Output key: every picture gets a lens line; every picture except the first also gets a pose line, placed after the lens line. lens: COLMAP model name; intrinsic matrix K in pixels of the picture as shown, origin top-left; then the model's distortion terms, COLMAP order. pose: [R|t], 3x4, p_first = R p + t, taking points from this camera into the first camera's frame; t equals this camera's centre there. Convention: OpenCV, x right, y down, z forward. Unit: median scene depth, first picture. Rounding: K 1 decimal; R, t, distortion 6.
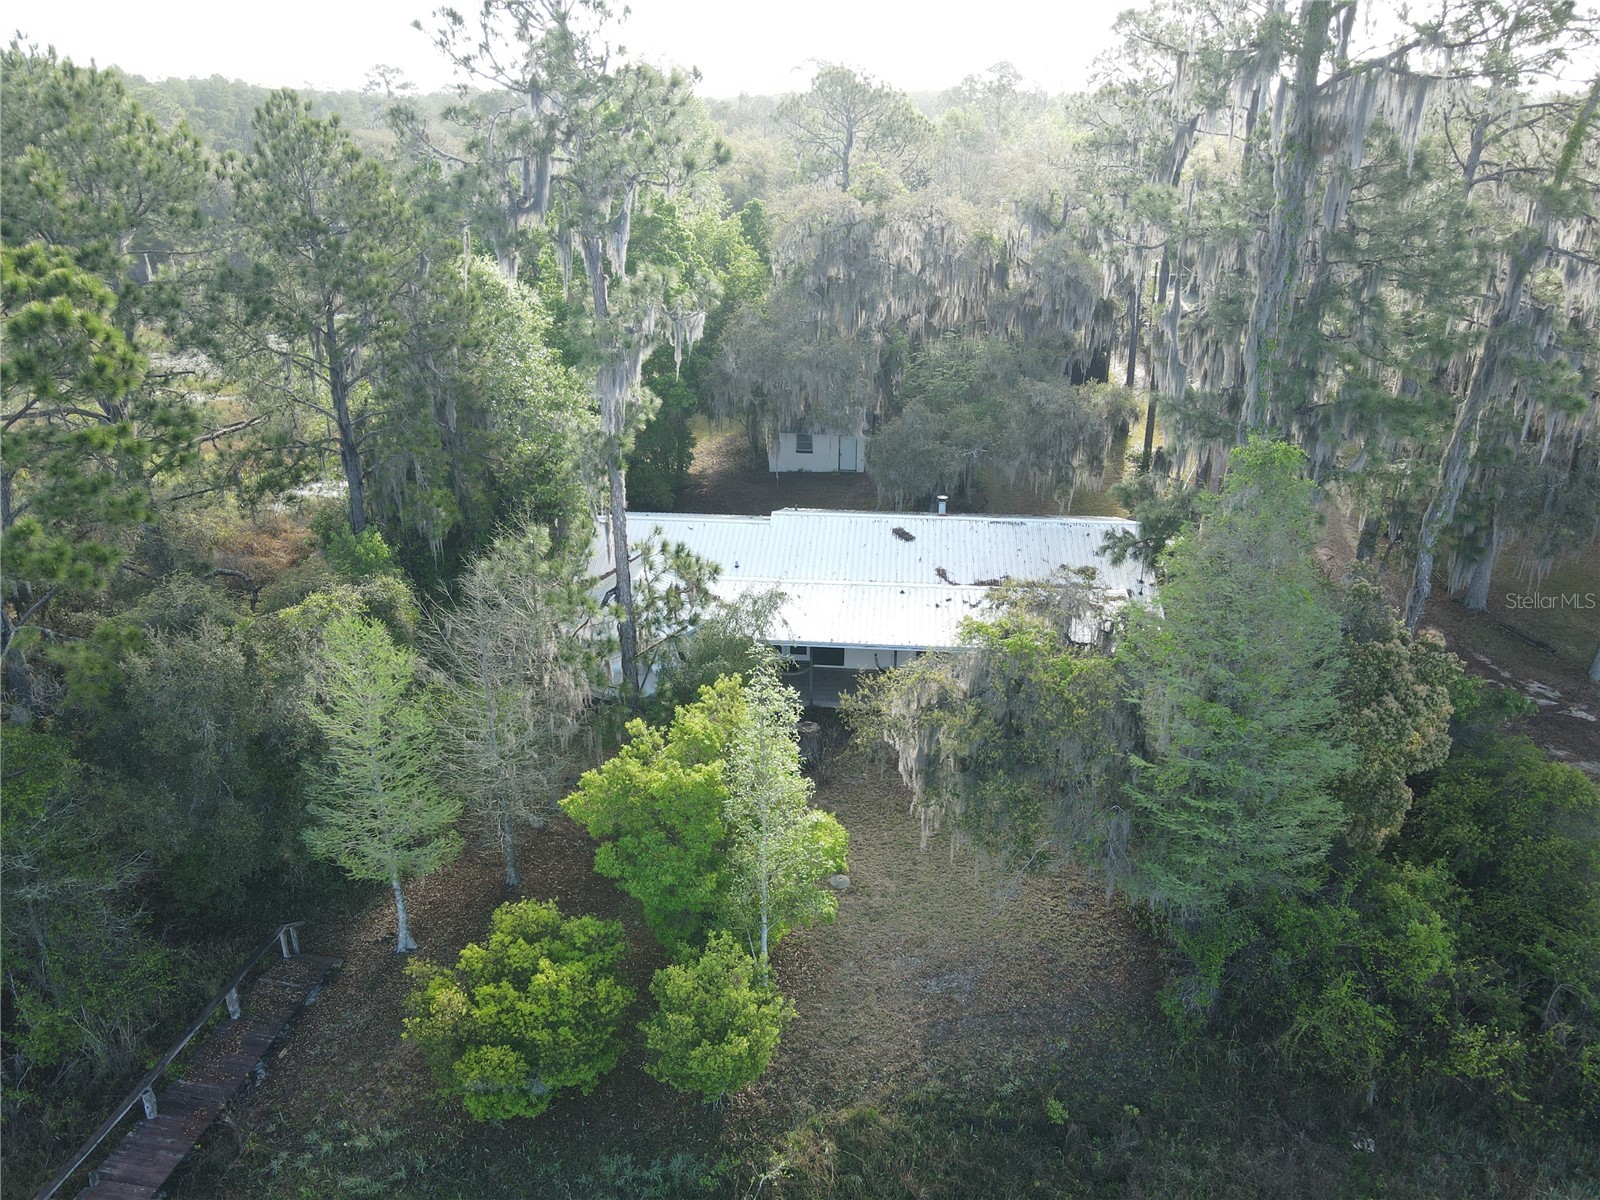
lens RADIAL K [[1189.3, 0, 790.7], [0, 1189.3, 607.9], [0, 0, 1]] dist [0.001261, 0.014237]
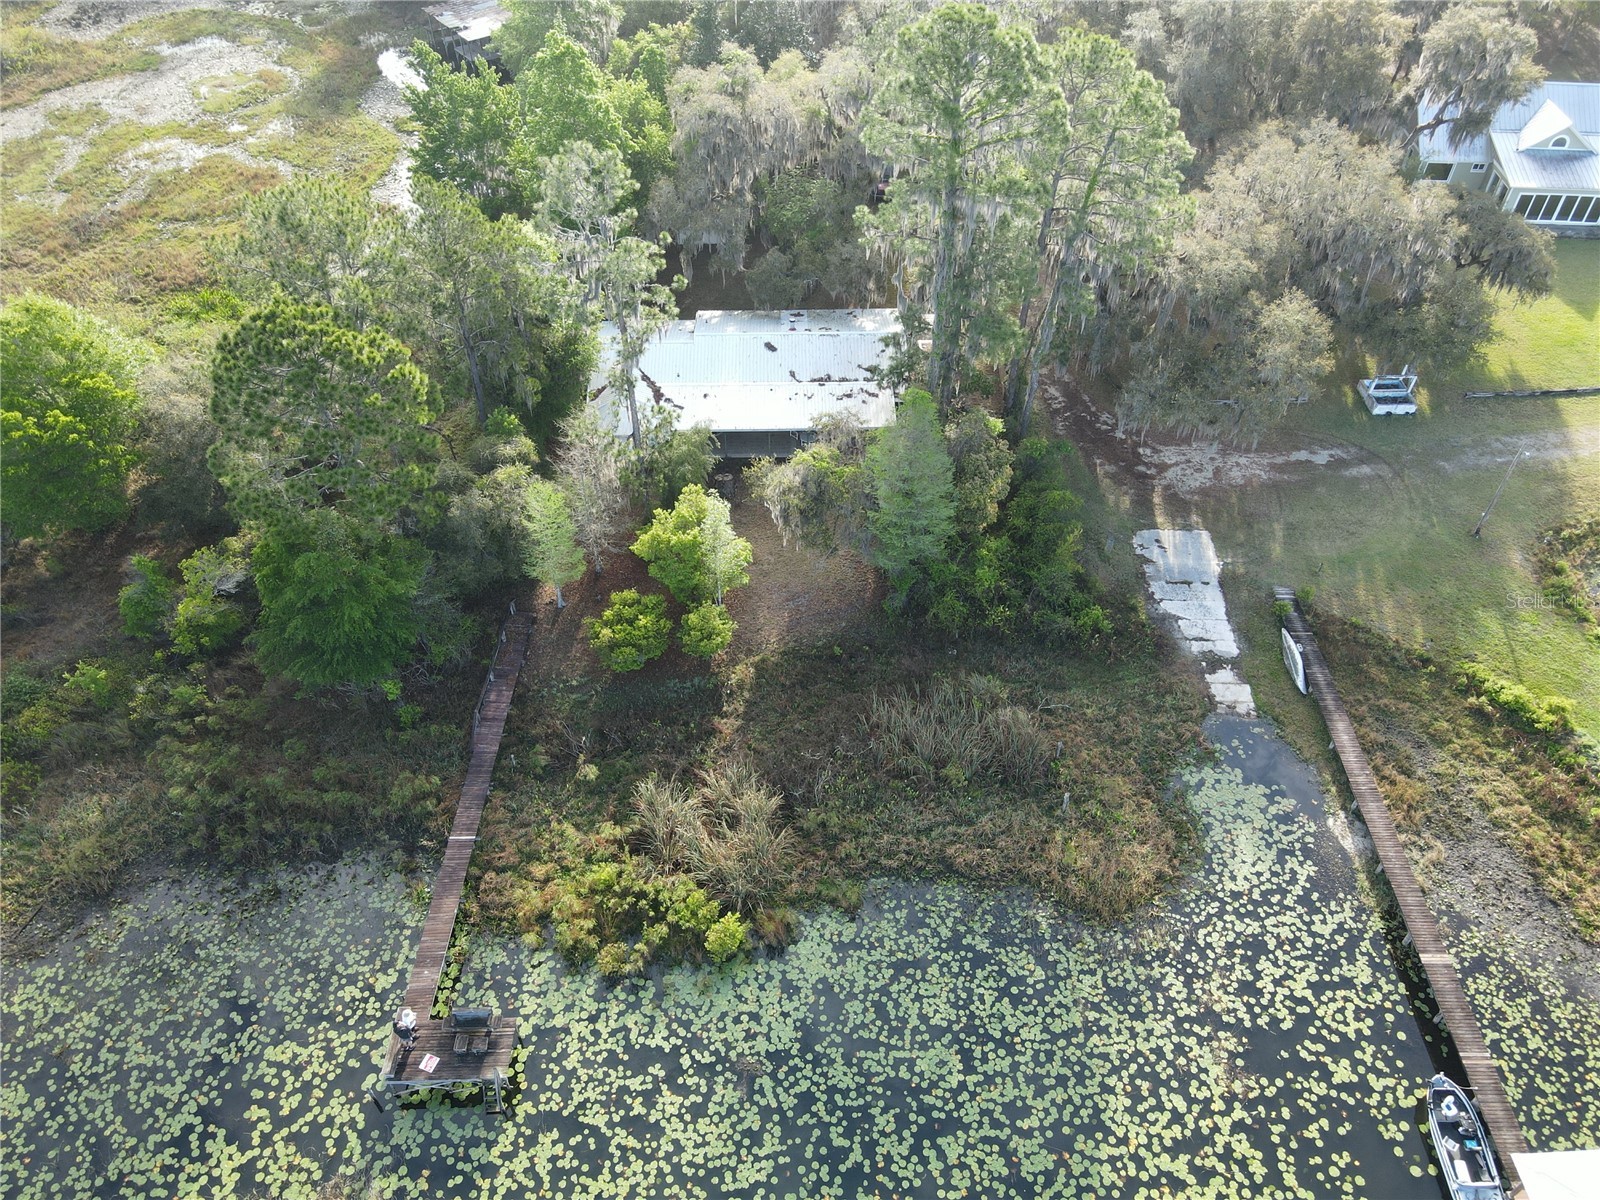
lens RADIAL K [[1189.3, 0, 793.2], [0, 1189.3, 611.3], [0, 0, 1]] dist [0.001261, 0.014237]
pose [[0.993748, -0.079728, 0.078153, -0.064256], [0.044233, 0.923897, 0.380077, -0.581276], [-0.102508, -0.374244, 0.921647, -1.214108]]
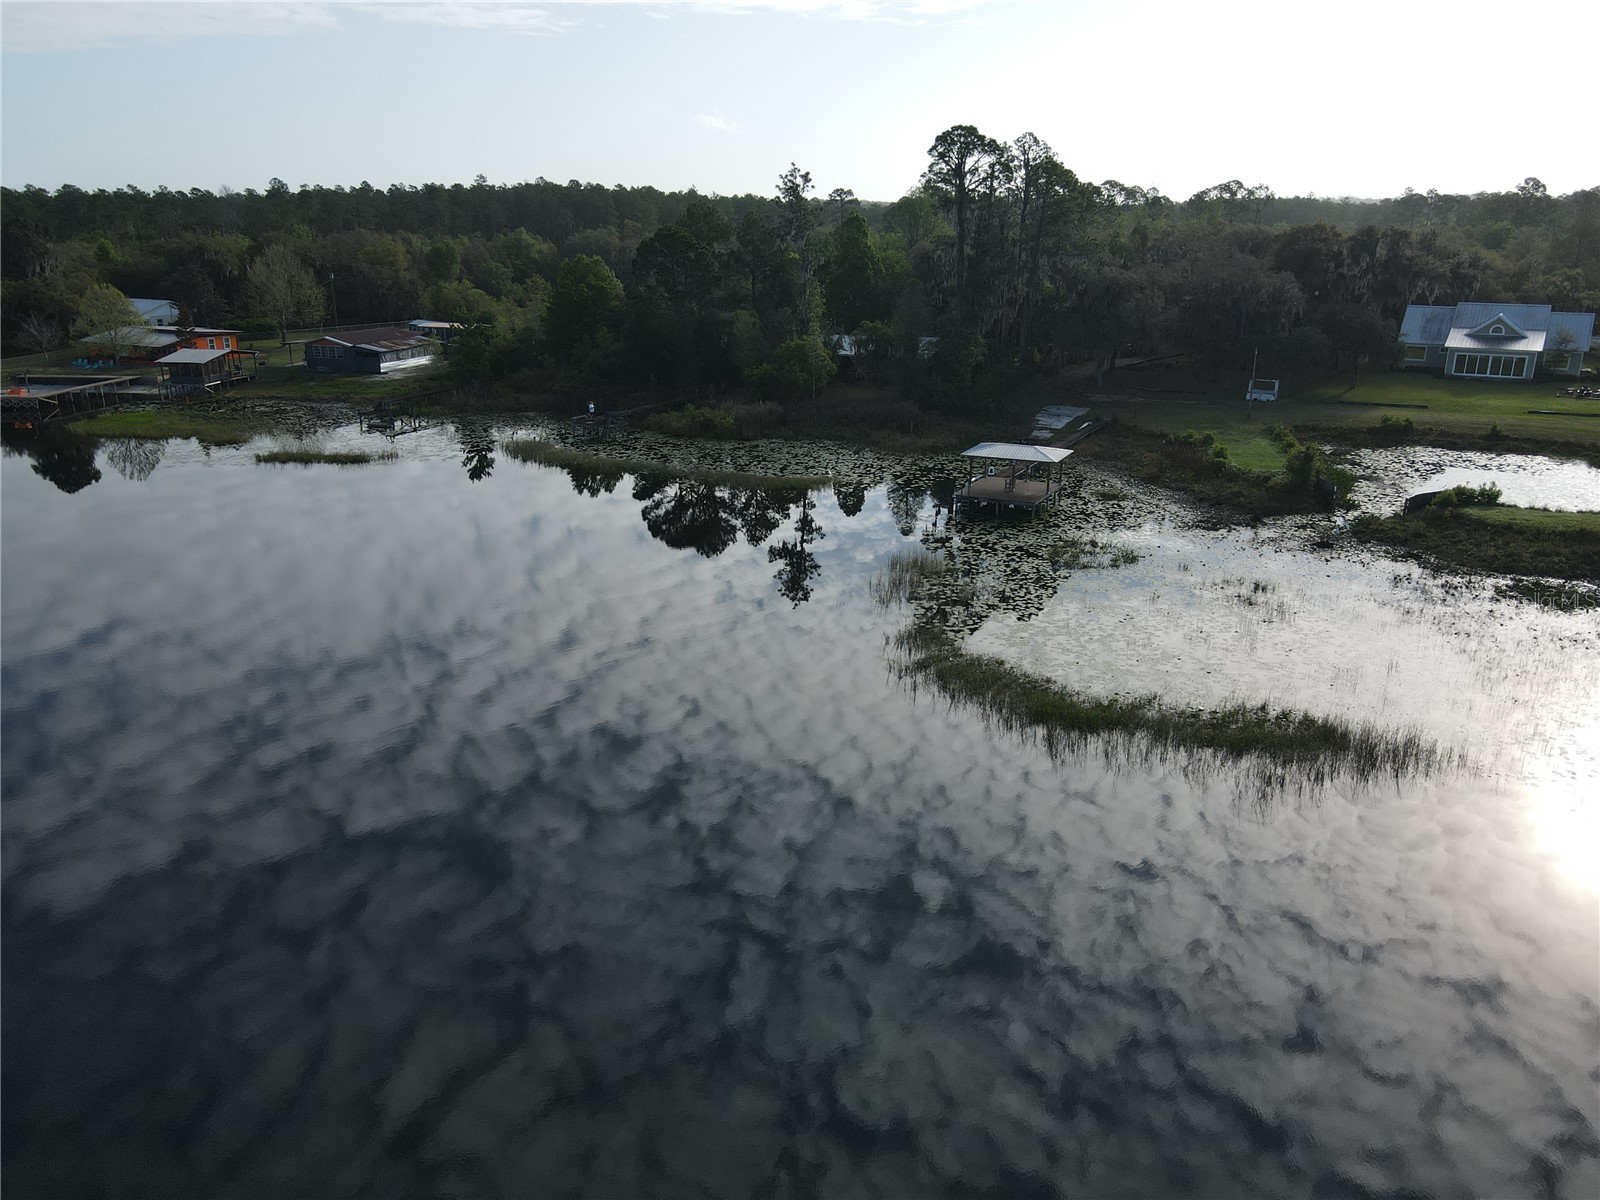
lens RADIAL K [[1189.3, 0, 796.7], [0, 1189.3, 575.7], [0, 0, 1]] dist [0.001261, 0.014237]
pose [[0.927522, 0.111959, -0.356607, 1.661719], [-0.148487, 0.985938, -0.076669, 1.384022], [0.343009, 0.124064, 0.931103, -3.293681]]
